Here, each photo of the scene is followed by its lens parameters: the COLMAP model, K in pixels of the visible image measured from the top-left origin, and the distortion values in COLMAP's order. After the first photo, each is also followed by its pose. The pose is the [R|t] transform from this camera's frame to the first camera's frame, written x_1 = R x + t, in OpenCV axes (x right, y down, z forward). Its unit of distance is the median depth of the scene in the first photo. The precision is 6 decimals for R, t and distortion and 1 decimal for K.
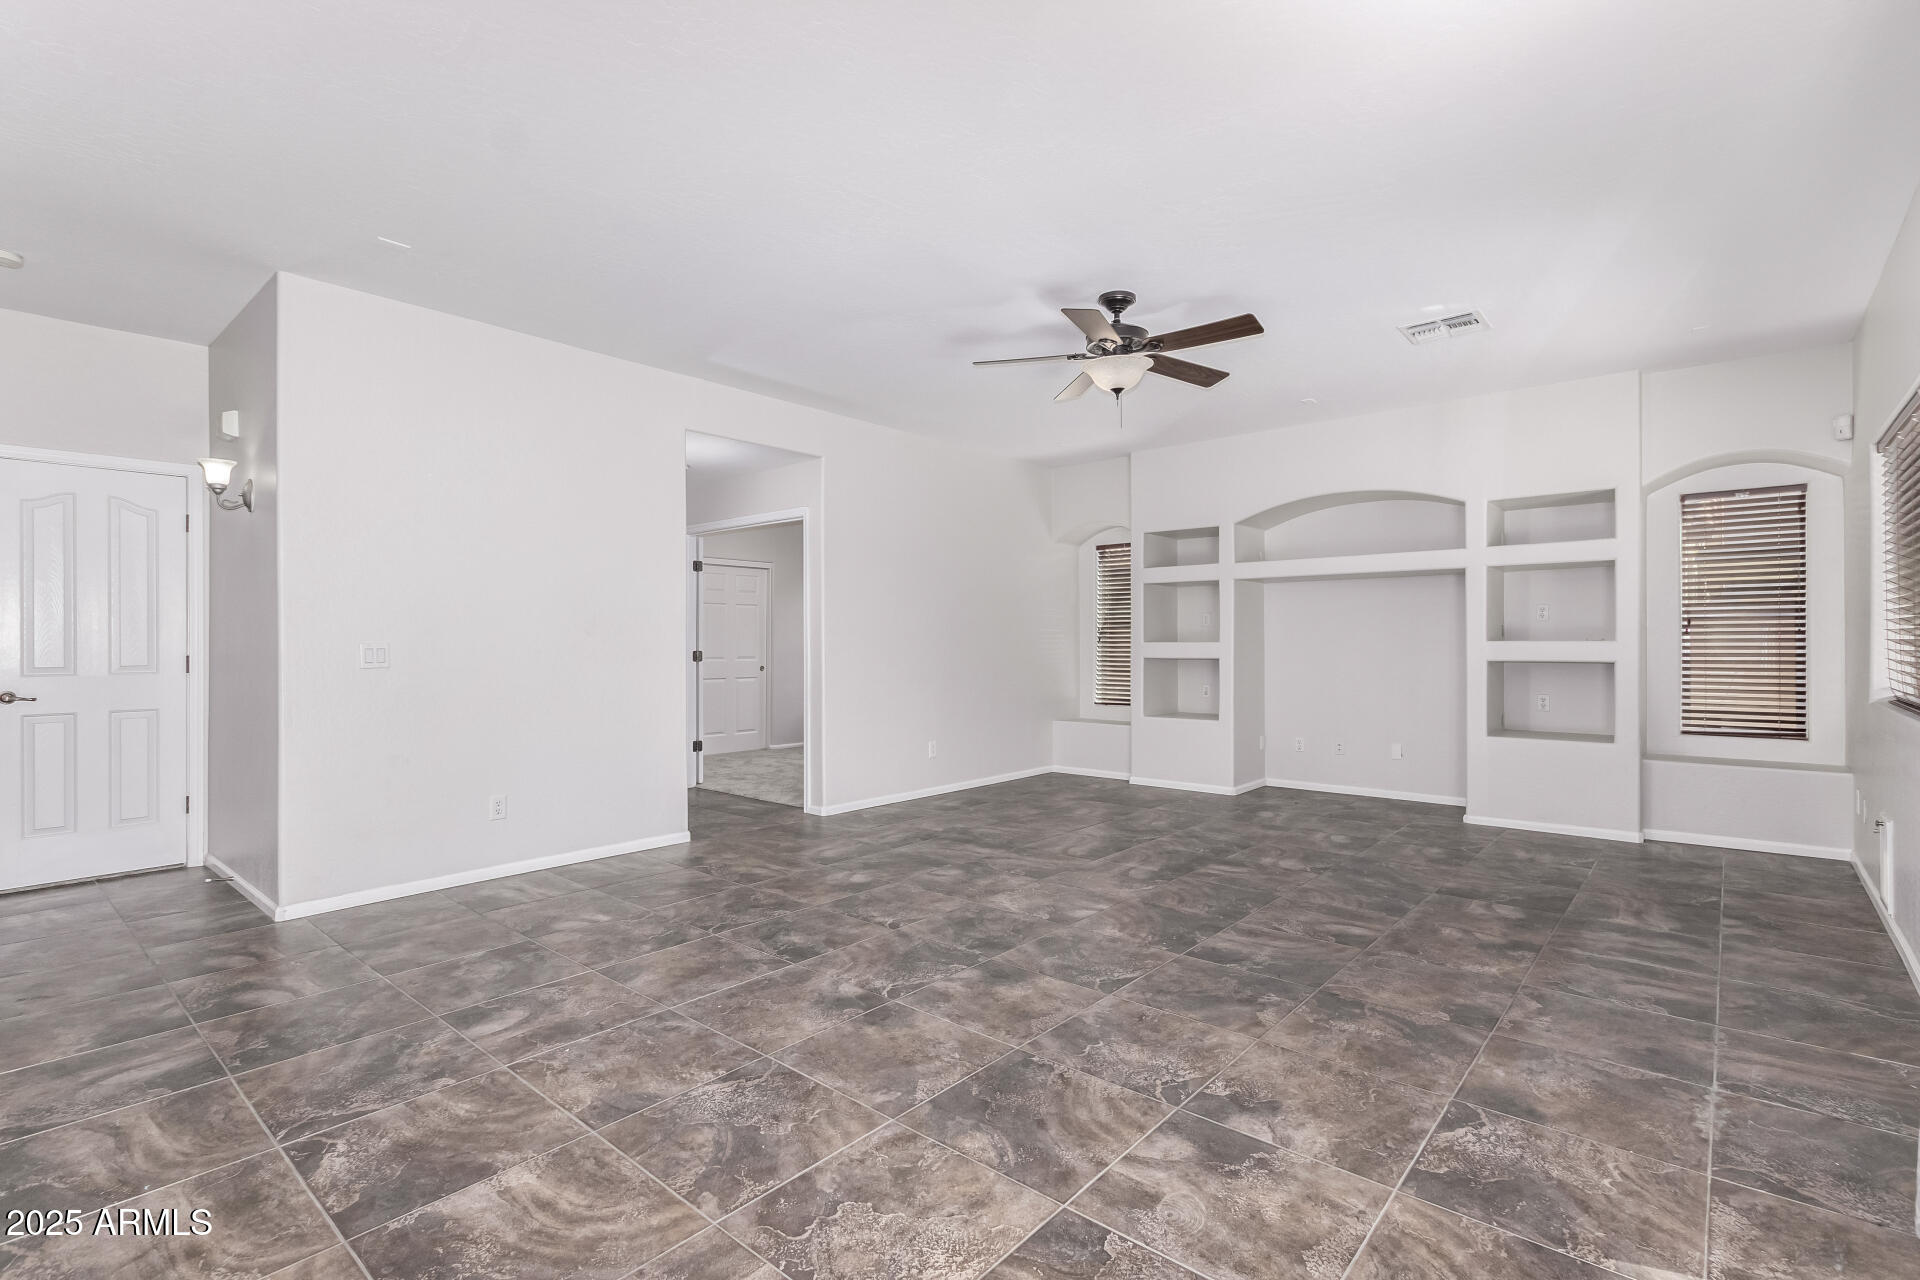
lens RADIAL K [[903.9, 0, 964.4], [0, 903.9, 636.8], [0, 0, 1]] dist [0.006631, -0.002593]
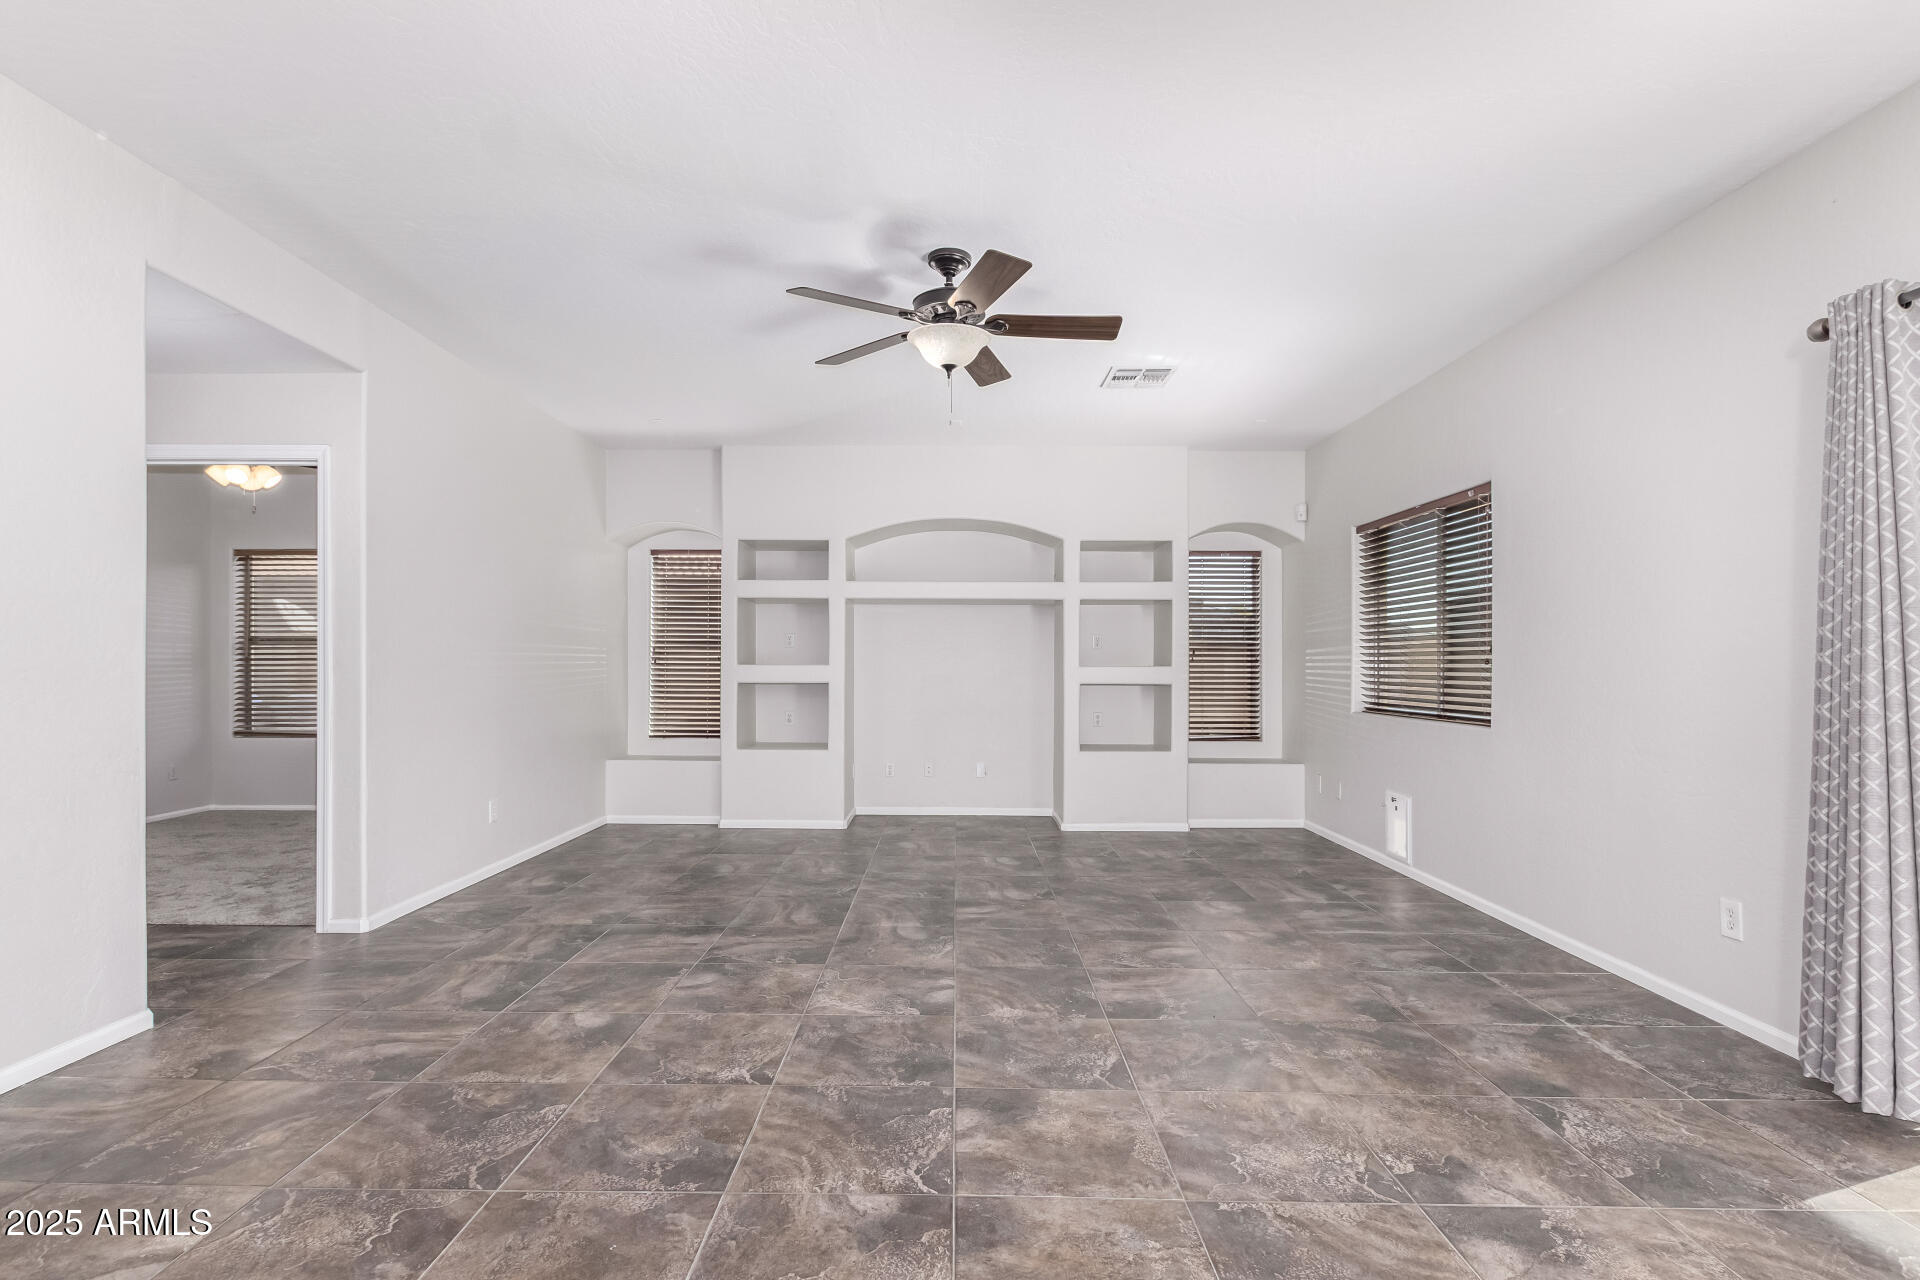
lens RADIAL K [[903.9, 0, 956.2], [0, 903.9, 657.9], [0, 0, 1]] dist [0.006631, -0.002593]
pose [[0.759623, 0.013072, 0.650233, -0.416641], [-0.011919, 0.999910, -0.006177, 0.005210], [-0.650255, -0.003058, 0.759710, 0.391407]]
